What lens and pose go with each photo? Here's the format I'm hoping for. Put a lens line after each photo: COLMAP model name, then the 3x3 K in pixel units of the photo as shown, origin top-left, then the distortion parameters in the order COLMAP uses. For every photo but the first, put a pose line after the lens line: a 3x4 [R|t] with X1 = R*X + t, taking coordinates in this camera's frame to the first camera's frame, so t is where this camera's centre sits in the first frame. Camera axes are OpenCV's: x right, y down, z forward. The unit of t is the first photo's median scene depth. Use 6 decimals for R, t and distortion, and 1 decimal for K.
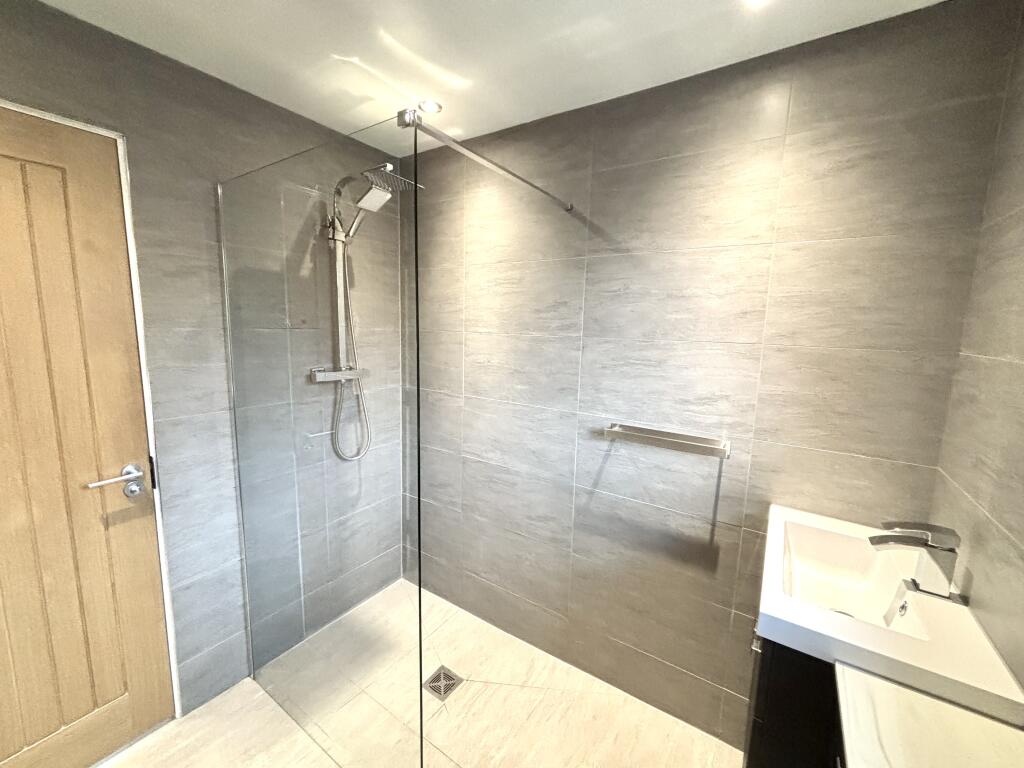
lens RADIAL K [[415.7, 0, 513.7], [0, 415.7, 383.8], [0, 0, 1]] dist [-0.003113, 0.000227]
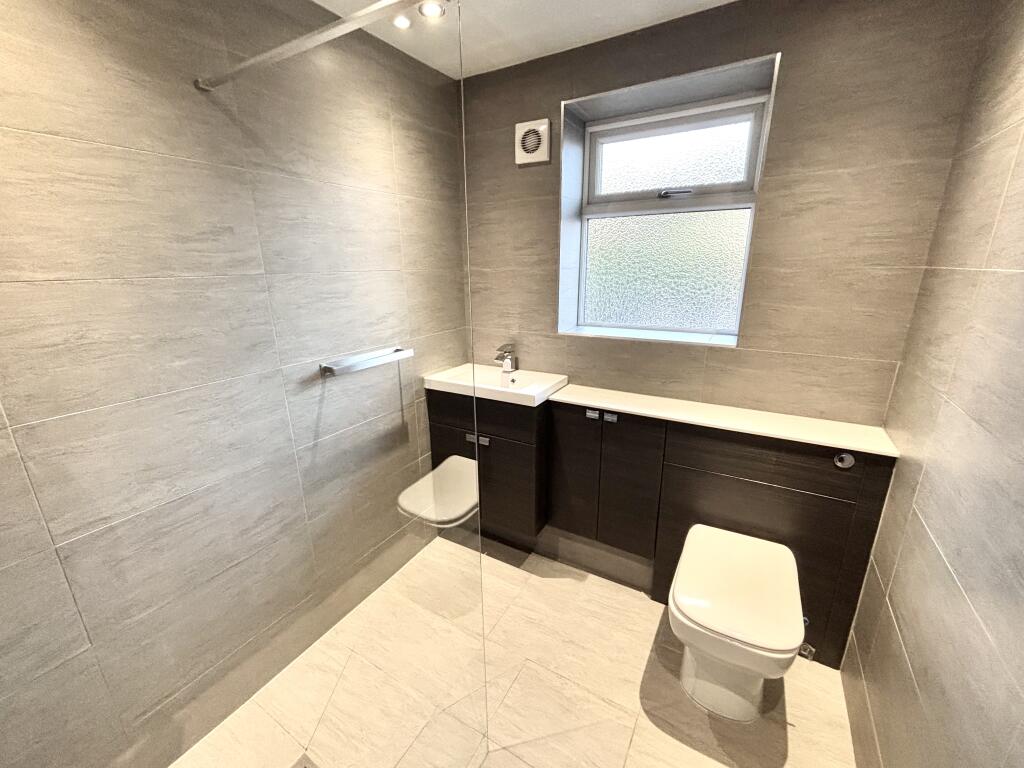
lens RADIAL K [[415.7, 0, 515.4], [0, 415.7, 384.6], [0, 0, 1]] dist [-0.003113, 0.000227]
pose [[-0.070470, -0.304685, 0.949843, -0.716733], [0.152050, 0.937802, 0.312103, -0.091899], [-0.985857, 0.166418, -0.019760, 0.583382]]
